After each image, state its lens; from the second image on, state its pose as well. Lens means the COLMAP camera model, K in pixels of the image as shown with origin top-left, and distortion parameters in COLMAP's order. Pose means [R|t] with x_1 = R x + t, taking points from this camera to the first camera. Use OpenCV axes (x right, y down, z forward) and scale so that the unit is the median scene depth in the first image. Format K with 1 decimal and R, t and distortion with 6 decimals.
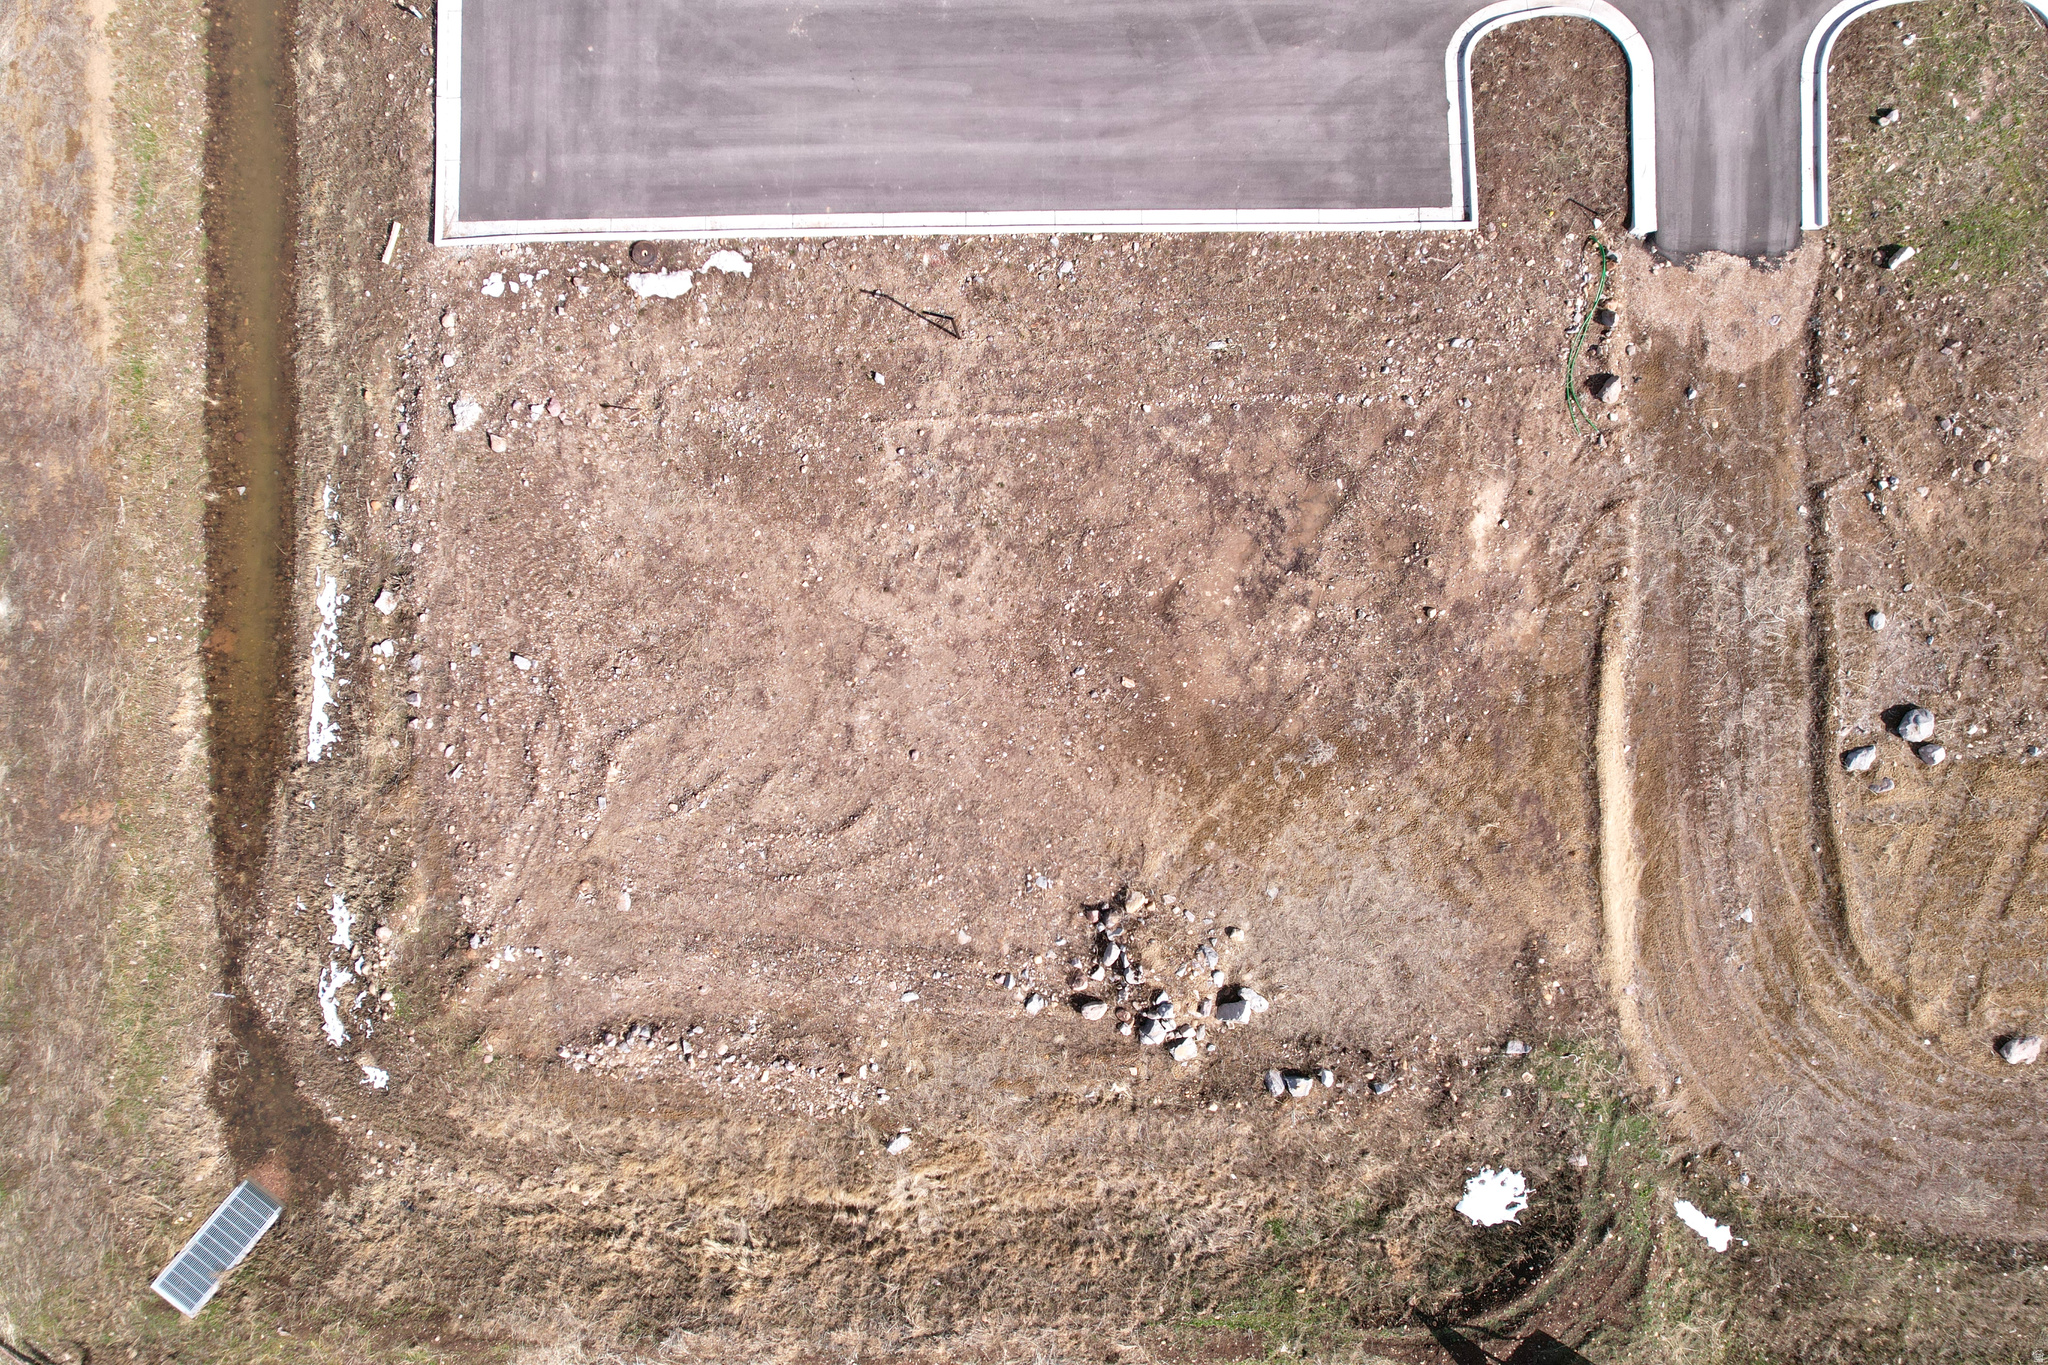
lens RADIAL K [[1312.8, 0, 1030.3], [0, 1312.8, 690.7], [0, 0, 1]] dist [-0.081476, 0.074693]
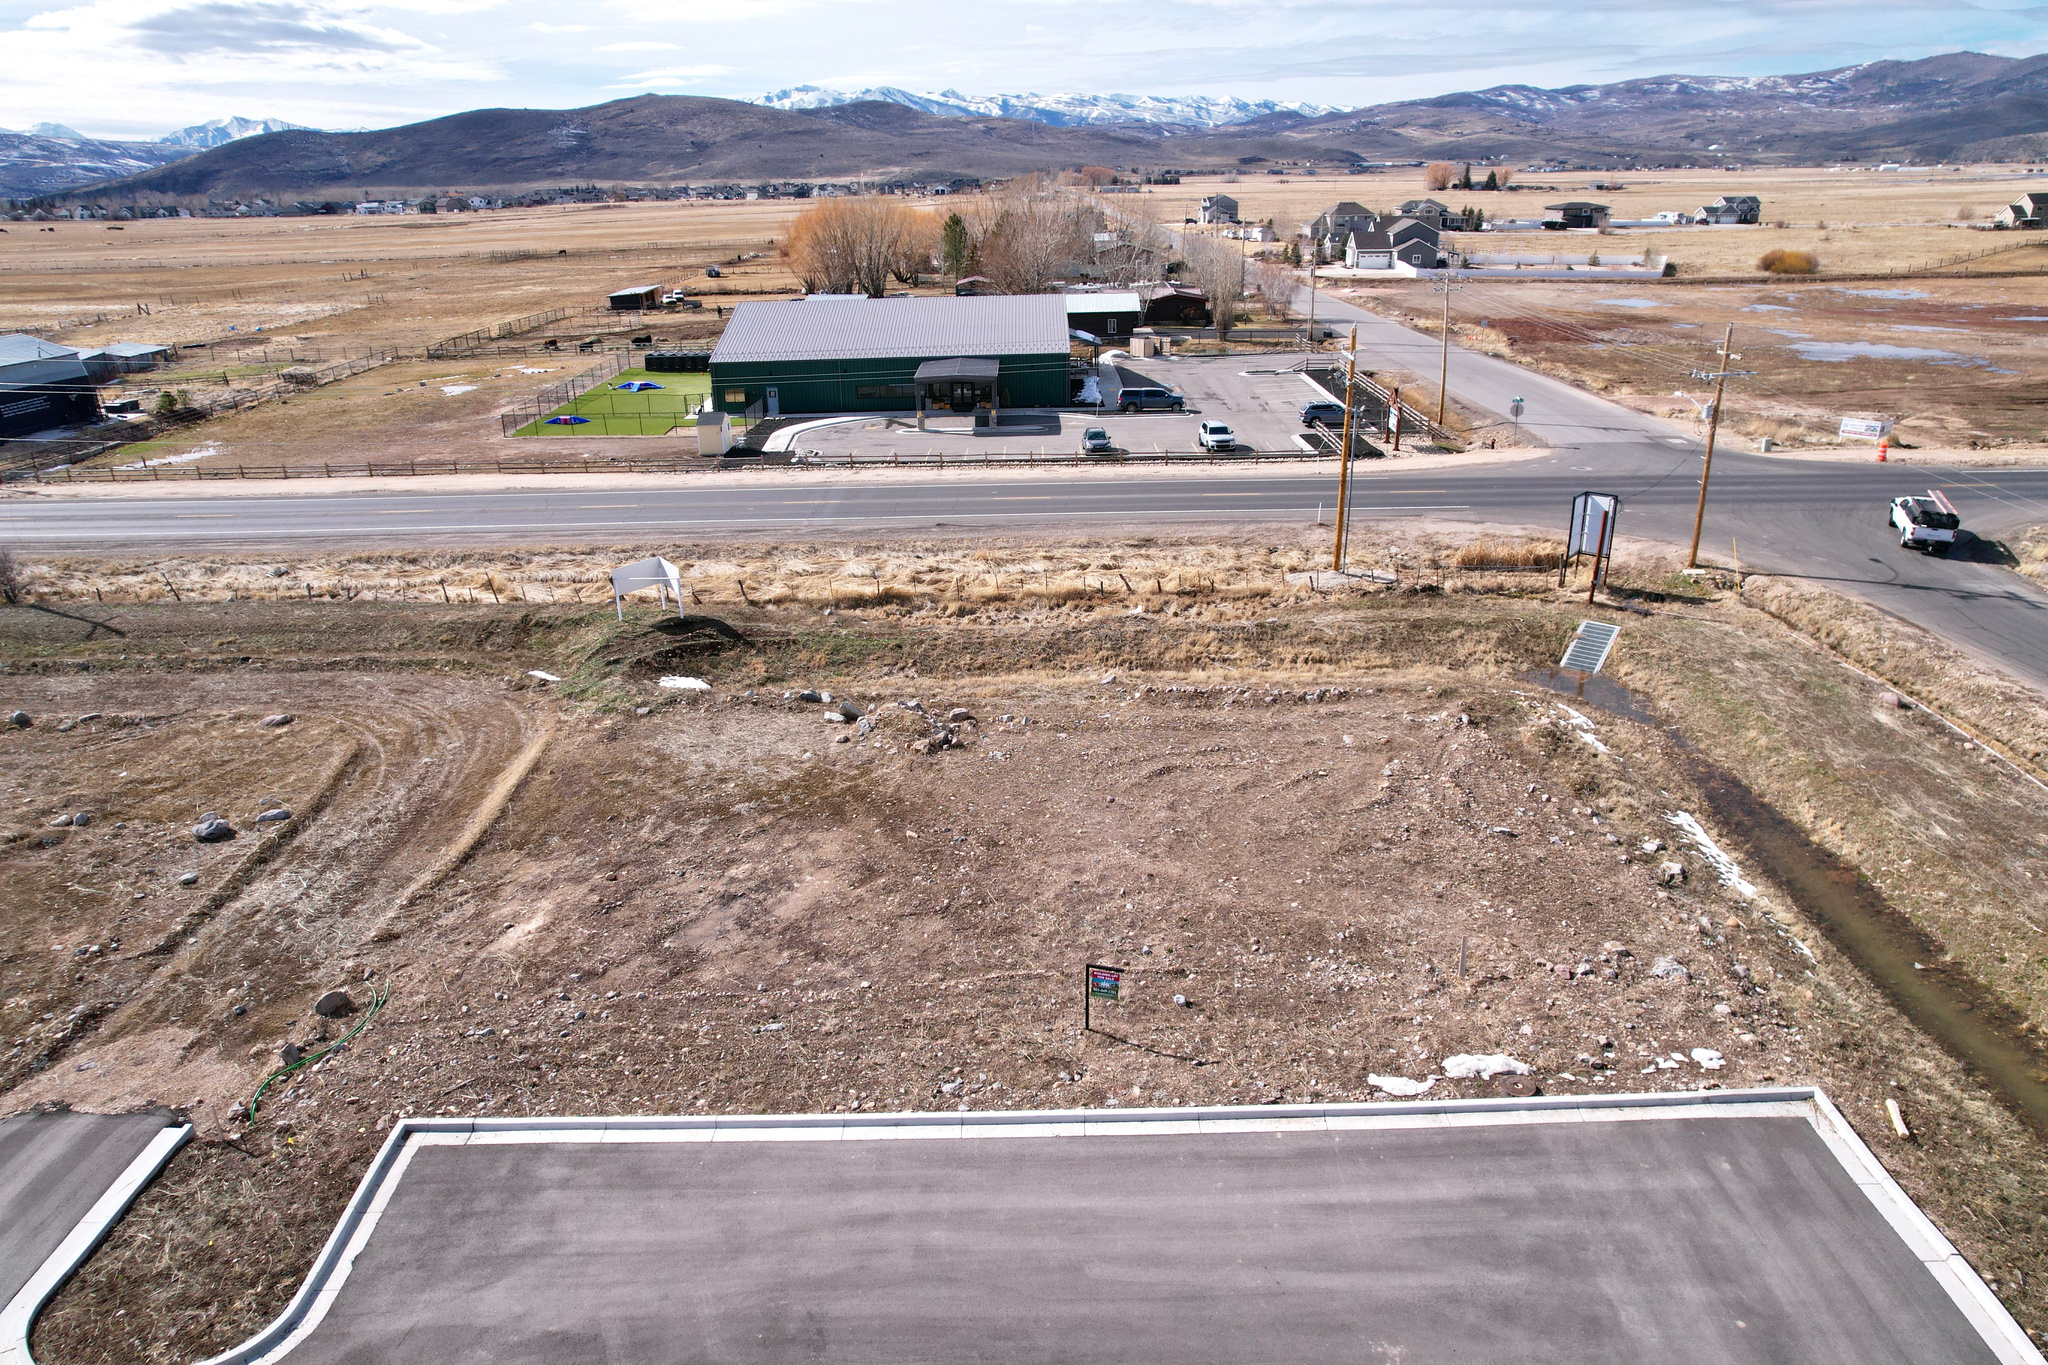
lens RADIAL K [[1312.8, 0, 1030.3], [0, 1312.8, 690.7], [0, 0, 1]] dist [-0.081476, 0.074693]
pose [[-0.998370, 0.053917, 0.018733, -0.046485], [-0.002801, -0.374079, 0.927393, -0.950791], [0.057010, 0.925828, 0.373620, 0.506521]]
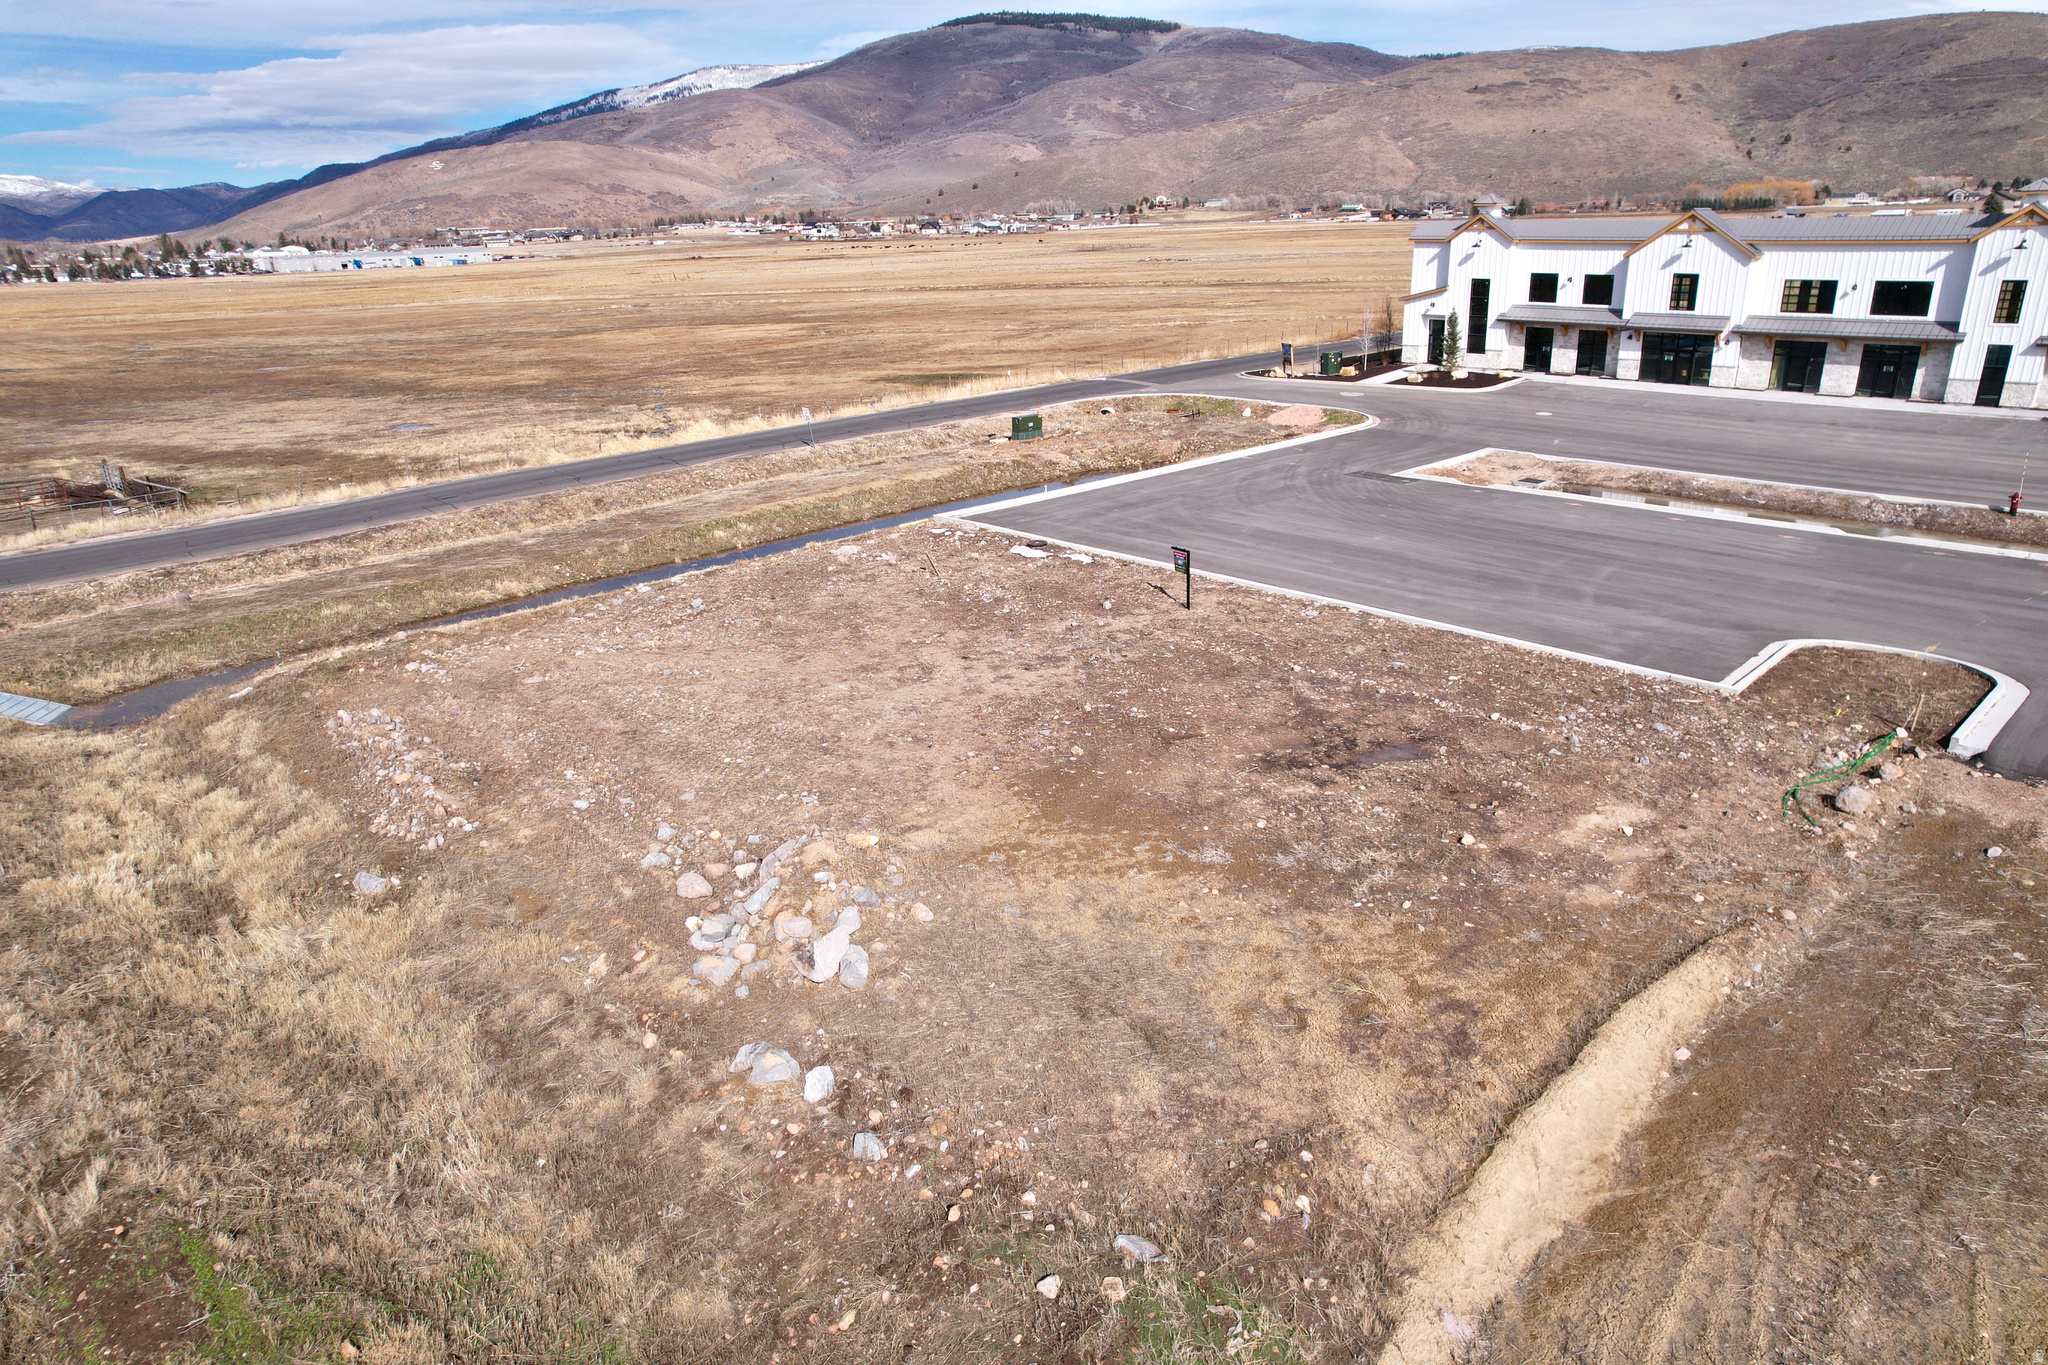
lens RADIAL K [[1320.4, 0, 1032.0], [0, 1320.4, 682.1], [0, 0, 1]] dist [-0.081996, 0.076806]
pose [[0.698751, 0.257050, -0.667587, 0.587071], [-0.715332, 0.259974, -0.648624, 0.529521], [0.006826, 0.930773, 0.365533, 0.671090]]
